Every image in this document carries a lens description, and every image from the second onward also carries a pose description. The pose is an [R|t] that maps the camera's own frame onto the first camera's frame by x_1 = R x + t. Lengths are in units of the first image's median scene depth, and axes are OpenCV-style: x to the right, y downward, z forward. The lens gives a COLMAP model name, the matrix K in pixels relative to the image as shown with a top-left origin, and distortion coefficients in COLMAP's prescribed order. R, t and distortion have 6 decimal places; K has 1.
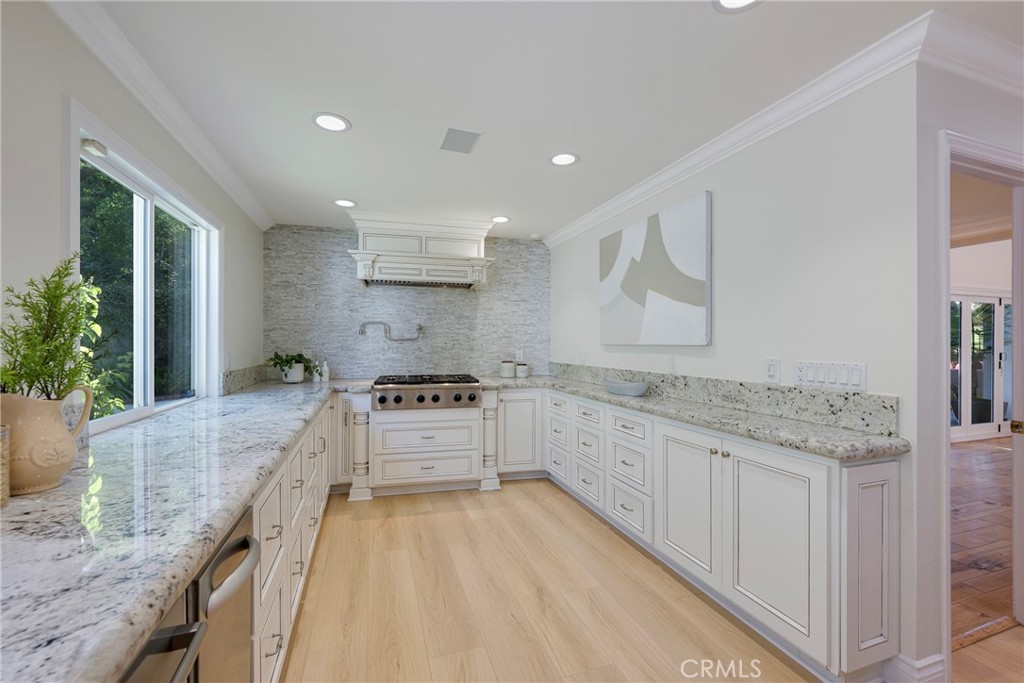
lens RADIAL K [[418.7, 0, 512.0], [0, 418.7, 341.5], [0, 0, 1]] dist [0.000423, -0.000018]
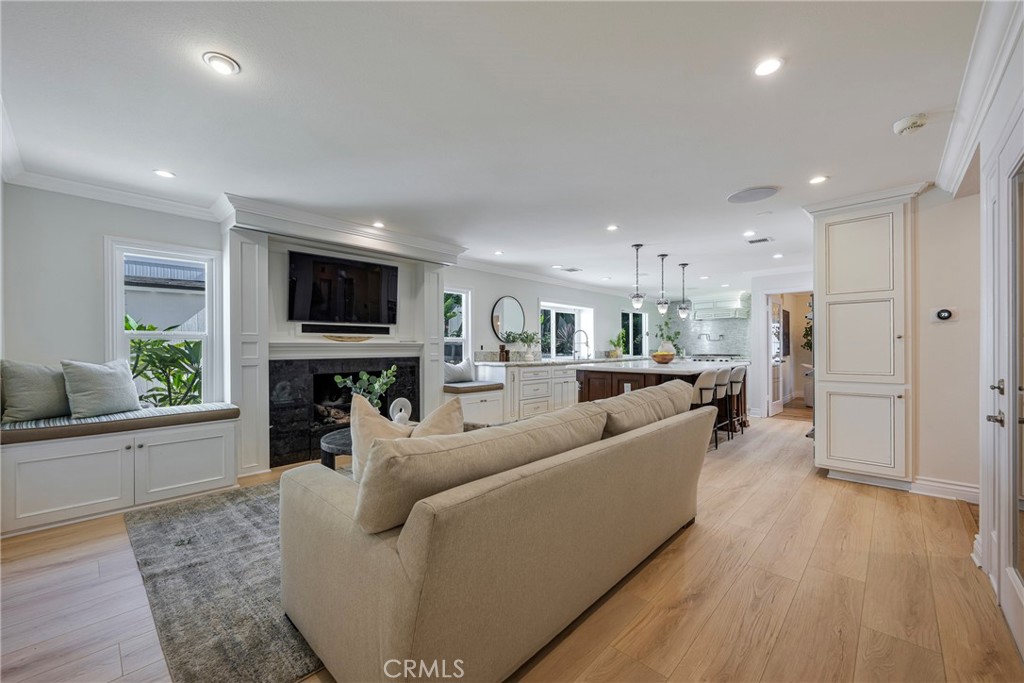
lens RADIAL K [[404.6, 0, 510.4], [0, 404.6, 346.1], [0, 0, 1]] dist [-0.000761, -0.000108]
pose [[0.466472, -0.006862, -0.884509, 1.520895], [0.009209, 0.999953, -0.002901, 0.028471], [0.884488, -0.006792, 0.466514, -1.406453]]
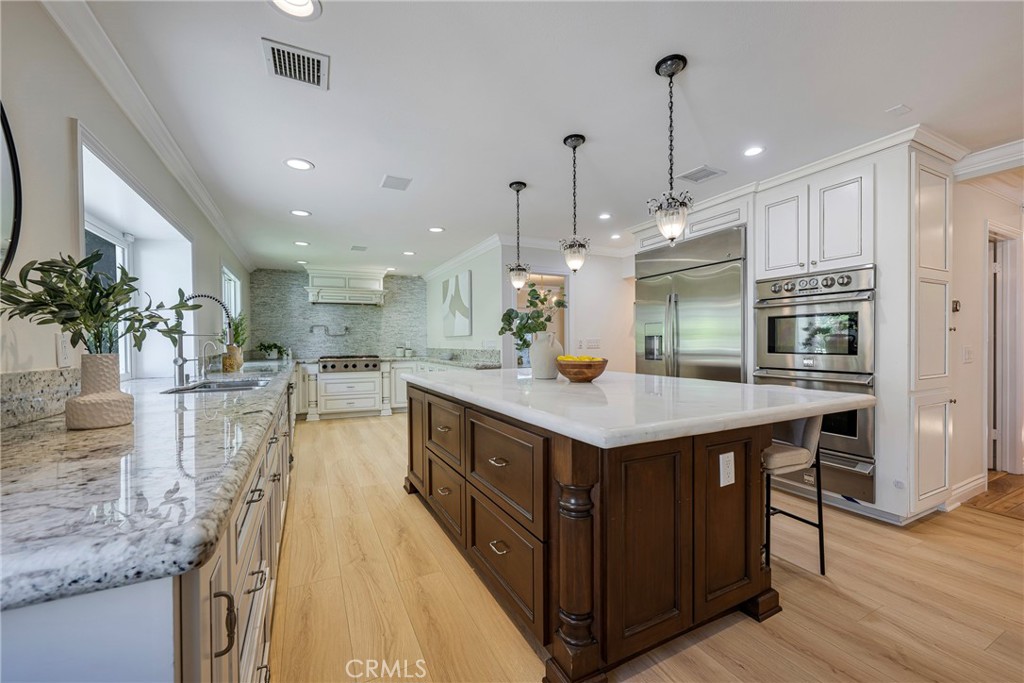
lens RADIAL K [[404.6, 0, 510.4], [0, 404.6, 346.1], [0, 0, 1]] dist [-0.000761, -0.000108]
pose [[0.990070, -0.011884, 0.140070, 0.247239], [0.009863, 0.999837, 0.015109, 0.024673], [-0.140227, -0.013577, 0.990026, -0.858606]]
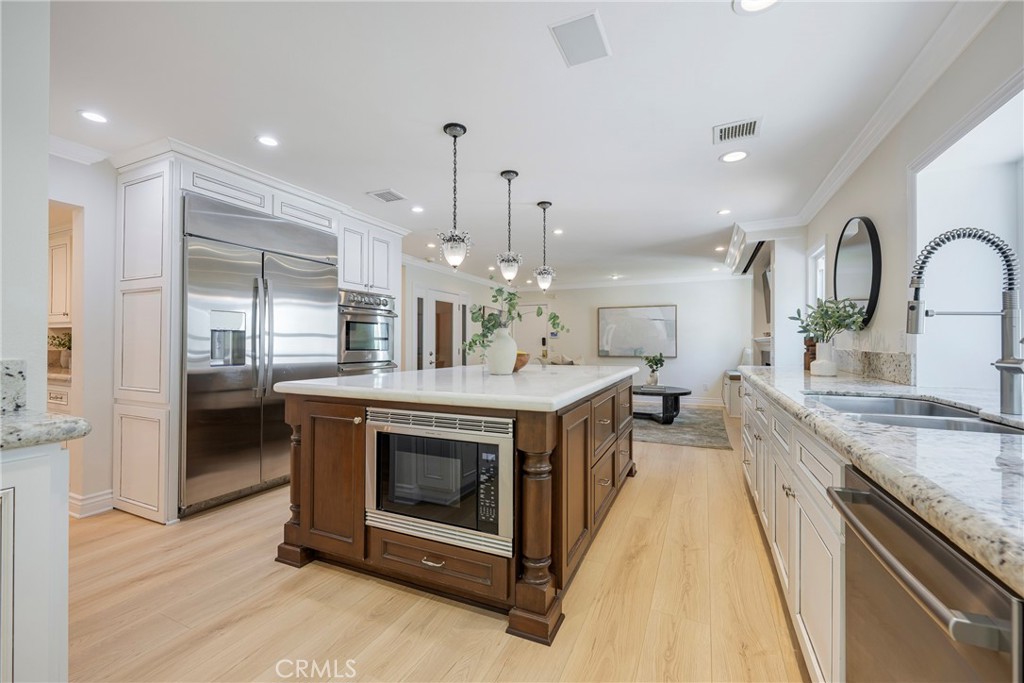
lens RADIAL K [[418.7, 0, 512.0], [0, 418.7, 341.5], [0, 0, 1]] dist [0.000423, -0.000018]
pose [[-0.727516, -0.000613, 0.686090, -0.135047], [-0.007117, 0.999953, -0.006654, 0.038245], [-0.686053, -0.009723, -0.727486, 0.411994]]
